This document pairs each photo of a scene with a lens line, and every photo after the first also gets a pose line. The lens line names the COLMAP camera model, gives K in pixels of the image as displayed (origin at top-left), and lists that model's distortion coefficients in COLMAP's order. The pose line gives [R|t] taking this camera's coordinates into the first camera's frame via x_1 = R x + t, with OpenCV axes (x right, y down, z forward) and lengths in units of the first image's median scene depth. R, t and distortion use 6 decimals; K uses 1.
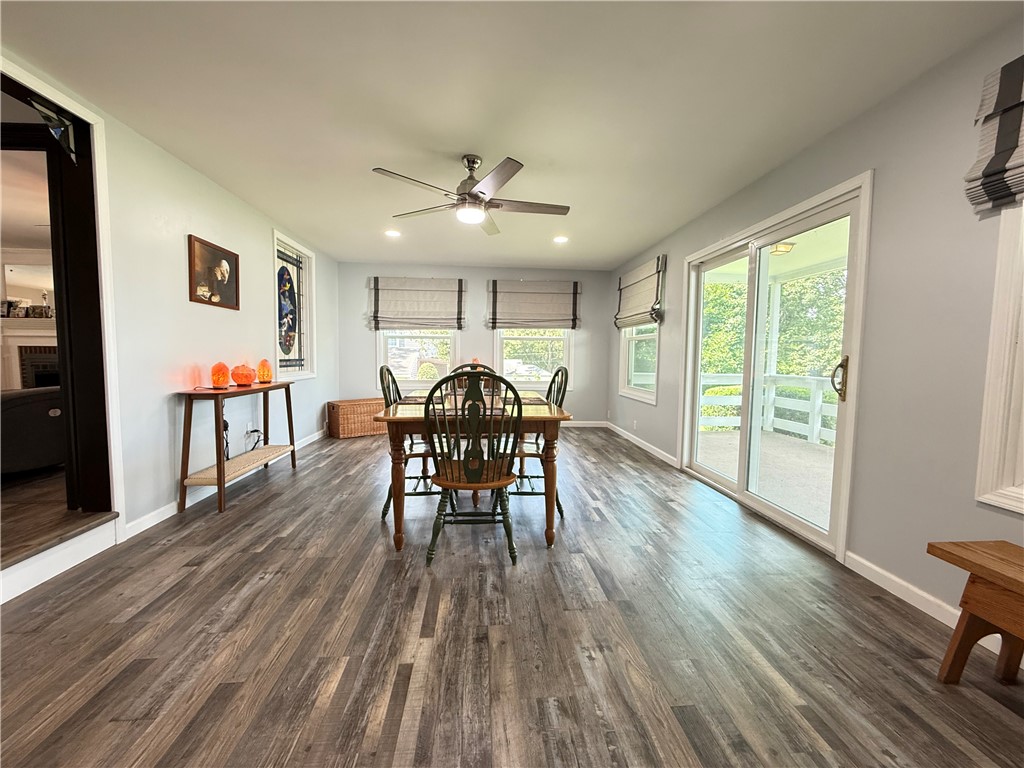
lens RADIAL K [[408.2, 0, 511.1], [0, 408.2, 384.6], [0, 0, 1]] dist [-0.001304, -0.000009]
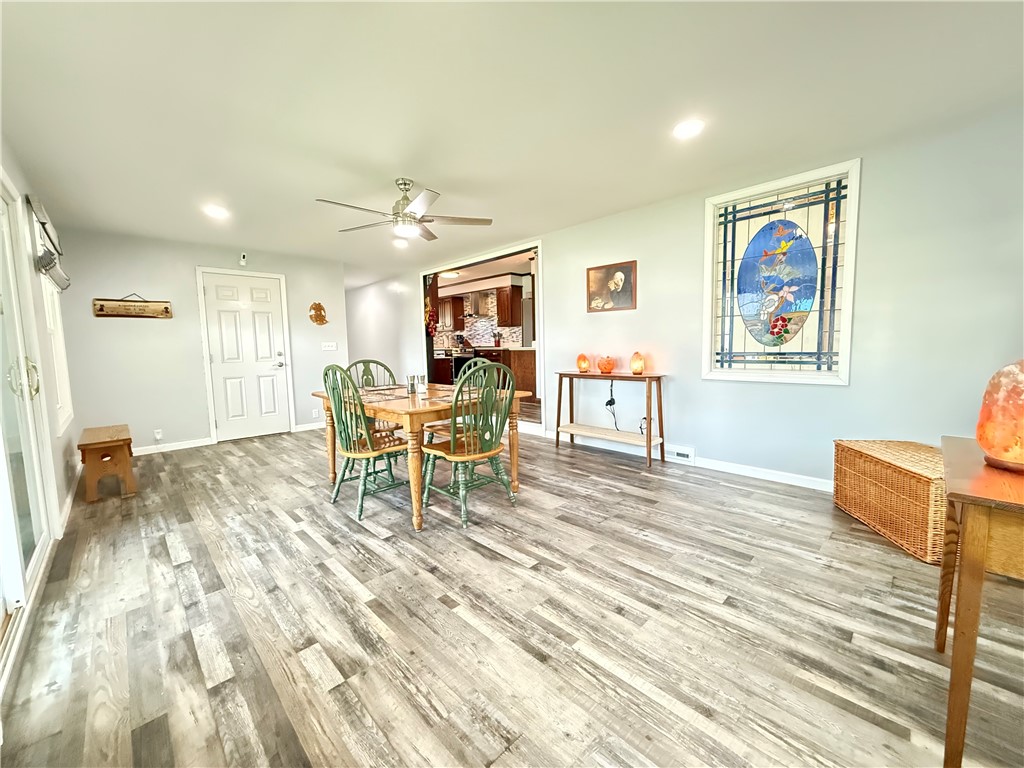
lens RADIAL K [[408.2, 0, 511.1], [0, 408.2, 384.6], [0, 0, 1]] dist [-0.001304, -0.000009]
pose [[-0.769060, 0.066072, -0.635753, 0.396272], [-0.033385, 0.989133, 0.143184, -0.142431], [0.638304, 0.131342, -0.758497, 1.920617]]
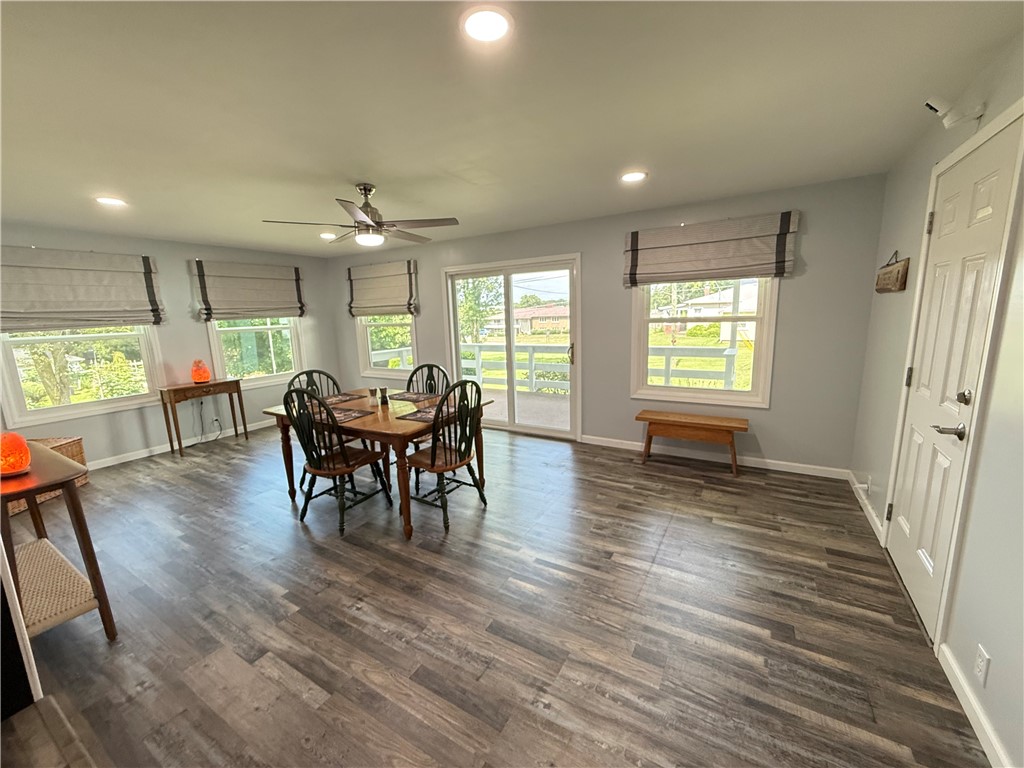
lens RADIAL K [[408.2, 0, 511.1], [0, 408.2, 384.6], [0, 0, 1]] dist [-0.001304, -0.000009]
pose [[0.577657, -0.173569, 0.797612, -0.740581], [0.099005, 0.984816, 0.142604, -0.134917], [-0.810253, -0.003408, 0.586070, 0.045302]]
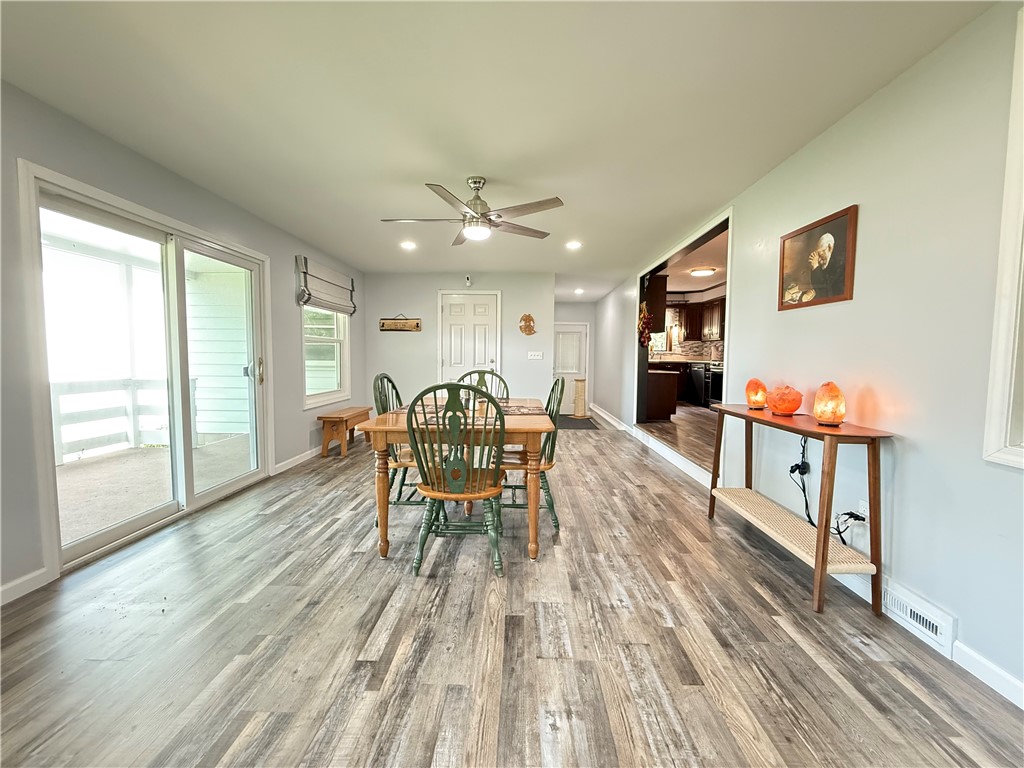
lens RADIAL K [[408.2, 0, 511.1], [0, 408.2, 384.6], [0, 0, 1]] dist [-0.001304, -0.000009]
pose [[-0.994642, -0.027591, 0.099633, -0.275260], [-0.013337, 0.989921, 0.140992, -0.156190], [-0.102519, 0.138907, -0.984985, 1.894409]]
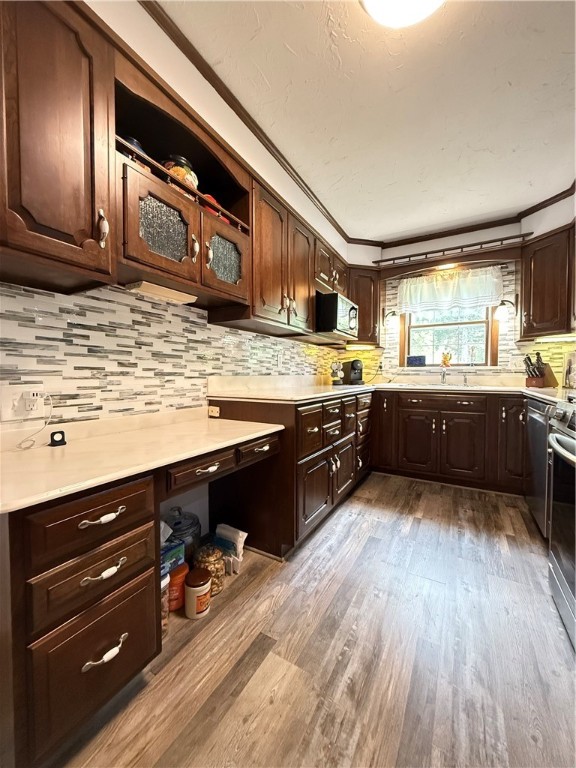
lens RADIAL K [[306.2, 0, 288.0], [0, 306.2, 384.0], [0, 0, 1]] dist [-0.001304, -0.000009]
pose [[-0.829384, -0.028886, 0.557931, -1.178751], [0.029521, 0.995001, 0.095398, -0.038494], [-0.557898, 0.095592, -0.824386, -0.137724]]
